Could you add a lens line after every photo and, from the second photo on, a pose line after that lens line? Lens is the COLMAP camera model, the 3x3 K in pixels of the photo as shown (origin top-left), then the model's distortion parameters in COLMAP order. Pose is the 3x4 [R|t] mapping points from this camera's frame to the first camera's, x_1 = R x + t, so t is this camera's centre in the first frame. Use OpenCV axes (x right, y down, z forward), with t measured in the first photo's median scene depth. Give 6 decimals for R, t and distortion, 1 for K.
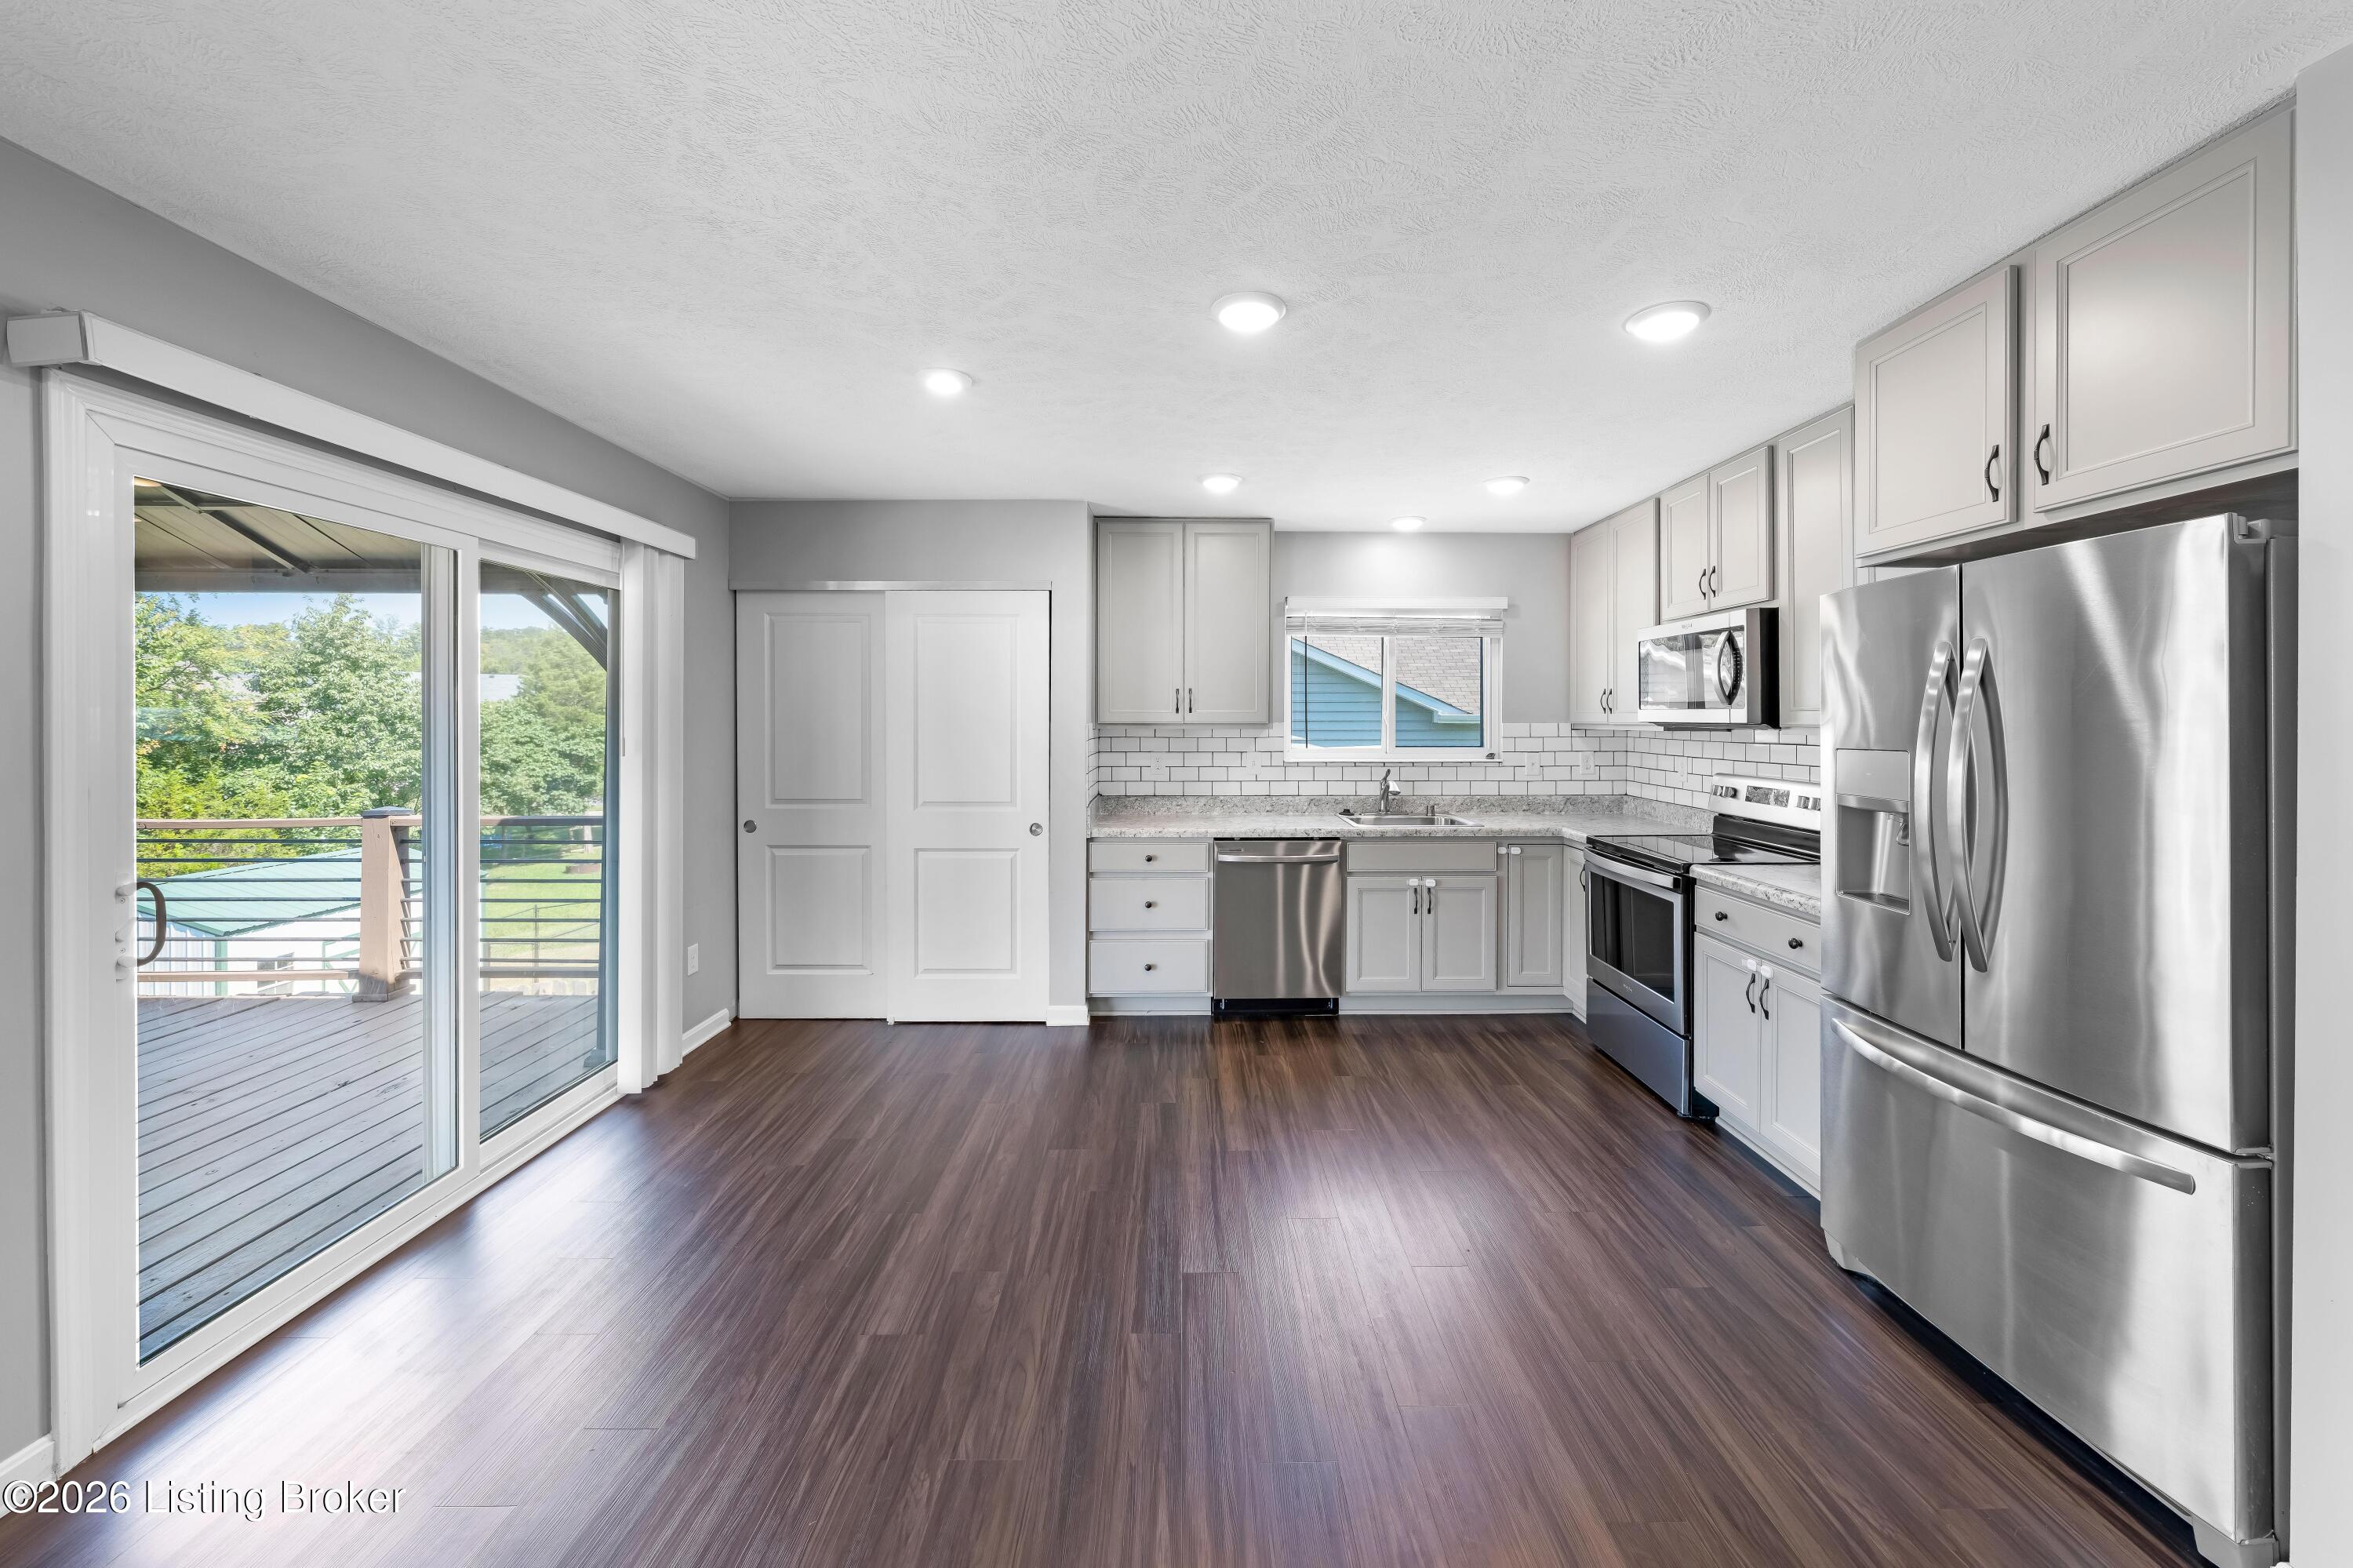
lens RADIAL K [[860.2, 0, 1181.0], [0, 860.2, 711.9], [0, 0, 1]] dist [0.000445, 0.000020]
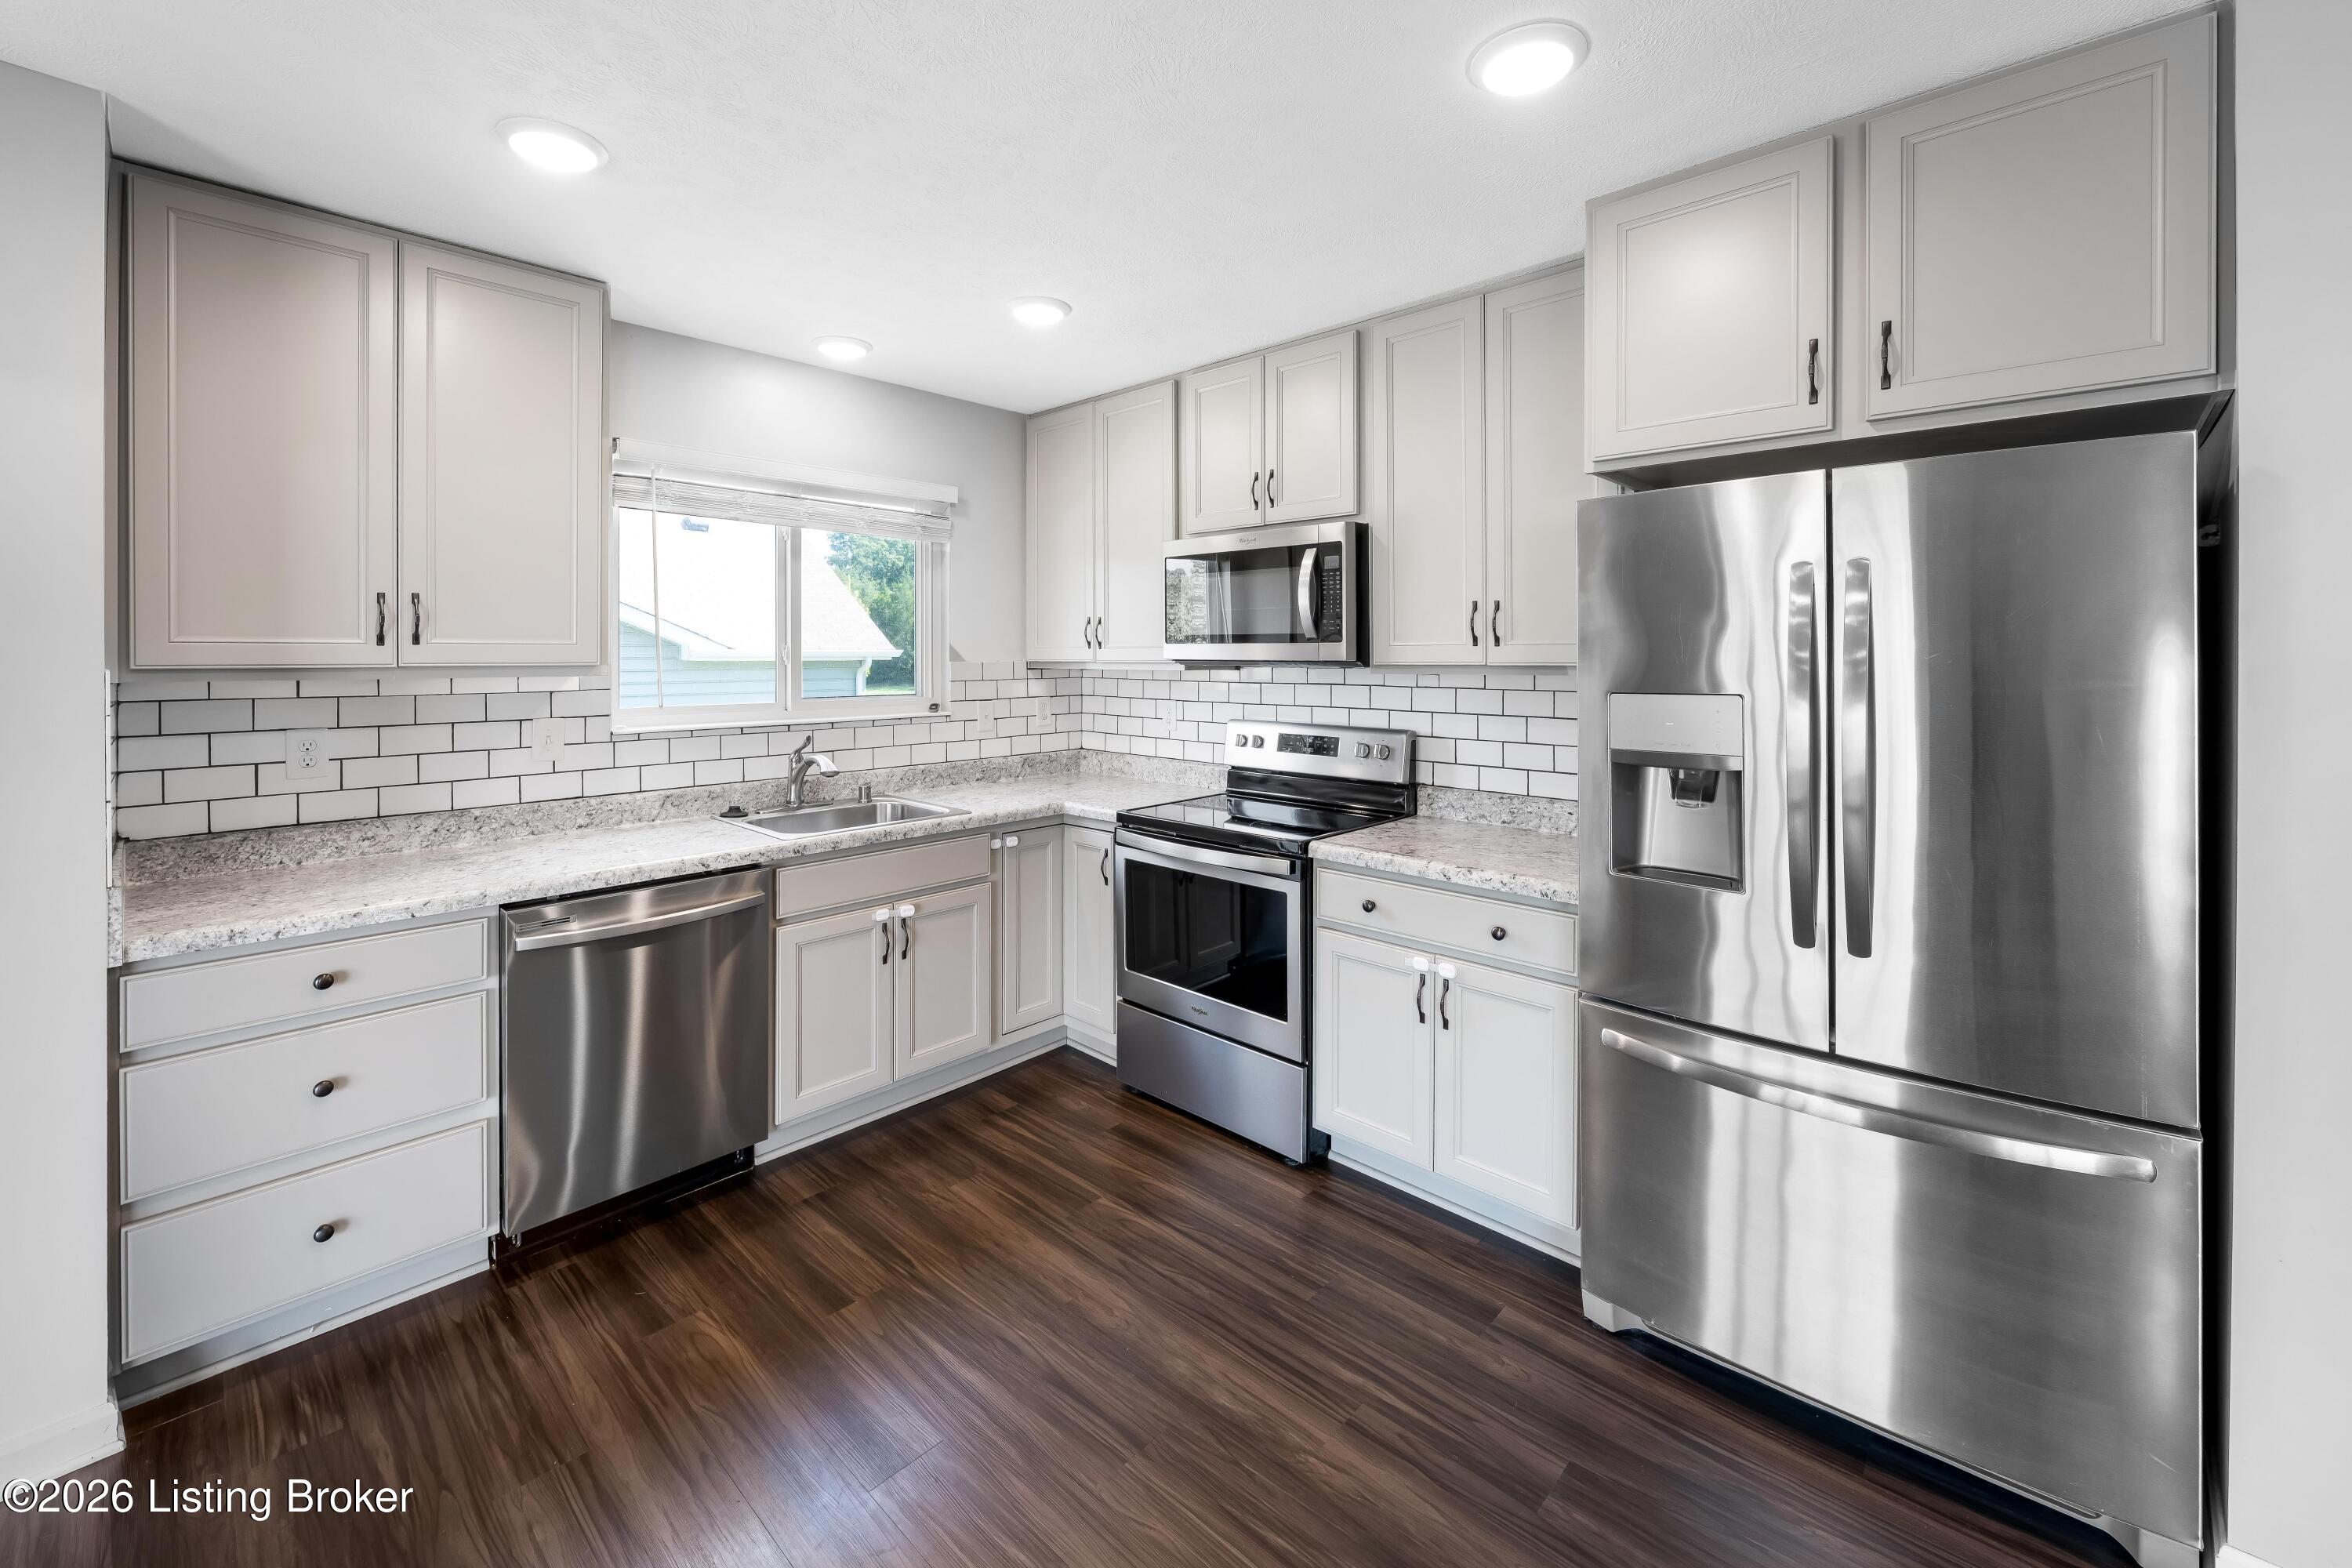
lens RADIAL K [[943.6, 0, 1156.6], [0, 943.6, 659.5], [0, 0, 1]] dist [-0.001327, -0.000545]
pose [[0.691761, -0.005670, 0.722105, -0.089450], [-0.003821, 0.999926, 0.011512, 0.001722], [-0.722117, -0.010723, 0.691688, 0.375740]]
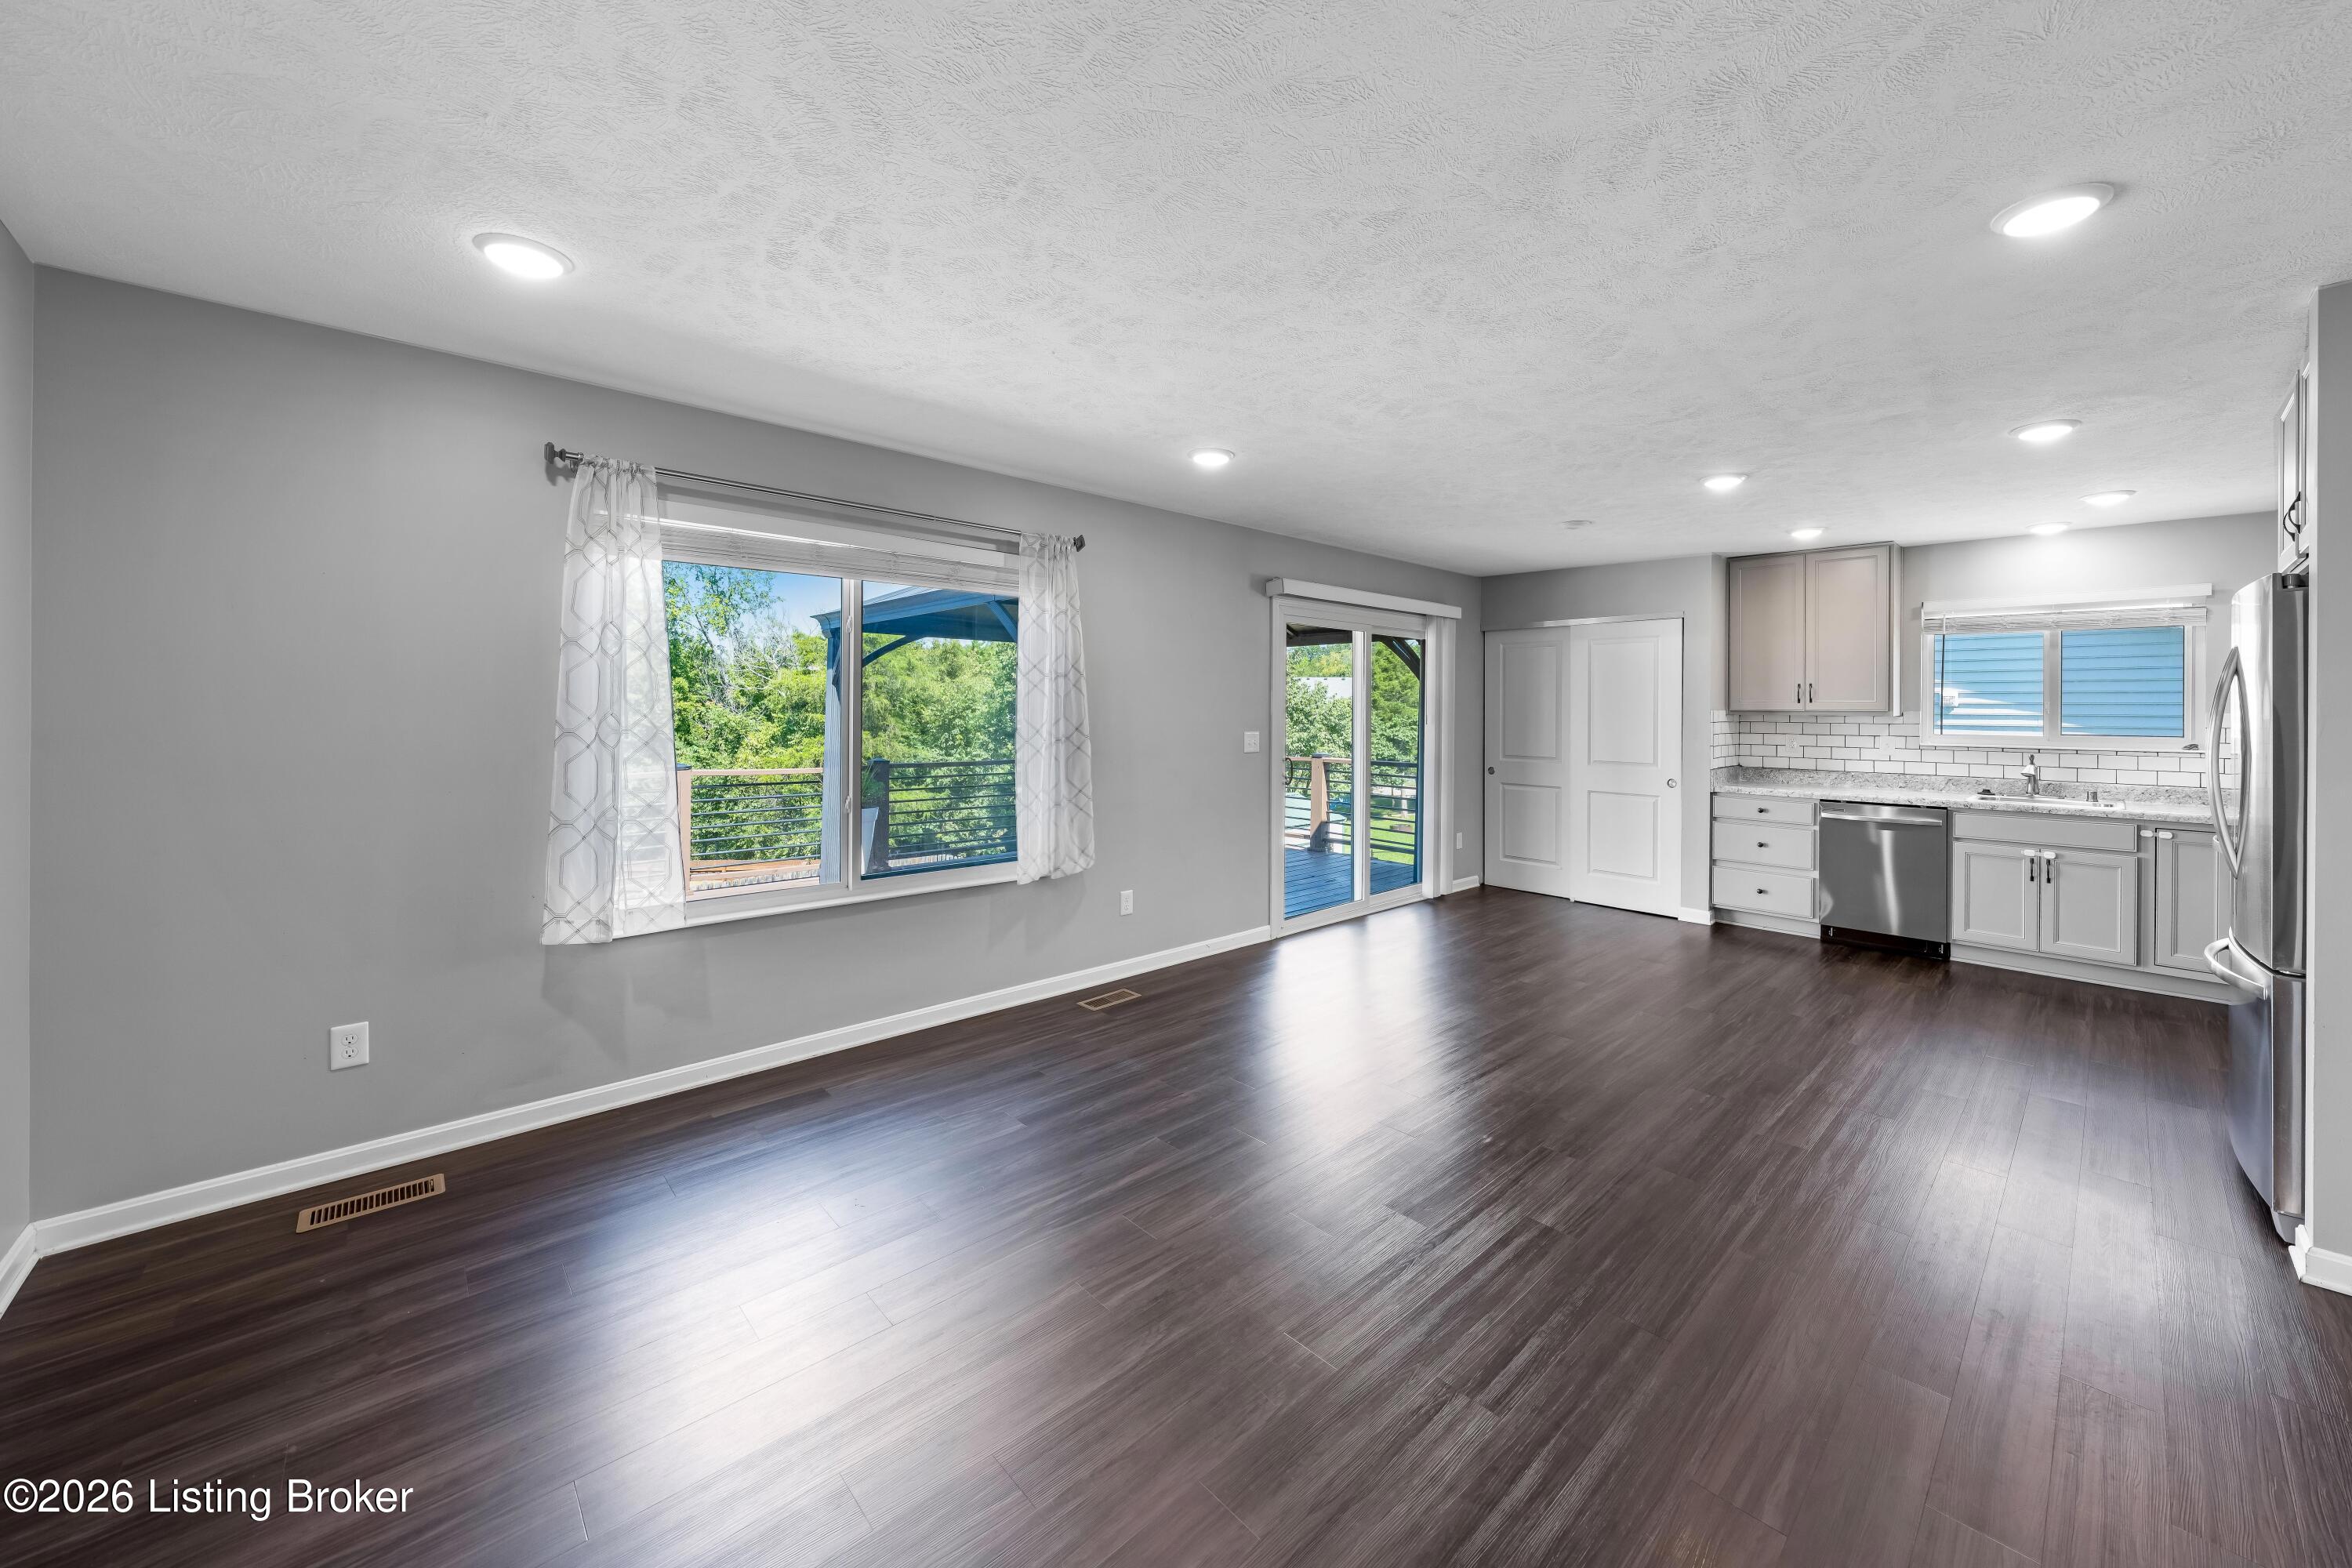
lens RADIAL K [[823.2, 0, 1237.9], [0, 823.2, 714.4], [0, 0, 1]] dist [-0.000890, -0.000097]
pose [[0.694122, 0.009059, -0.719801, 0.323705], [-0.001987, 0.999941, 0.010668, 0.007588], [0.719855, -0.005974, 0.694099, -0.489236]]
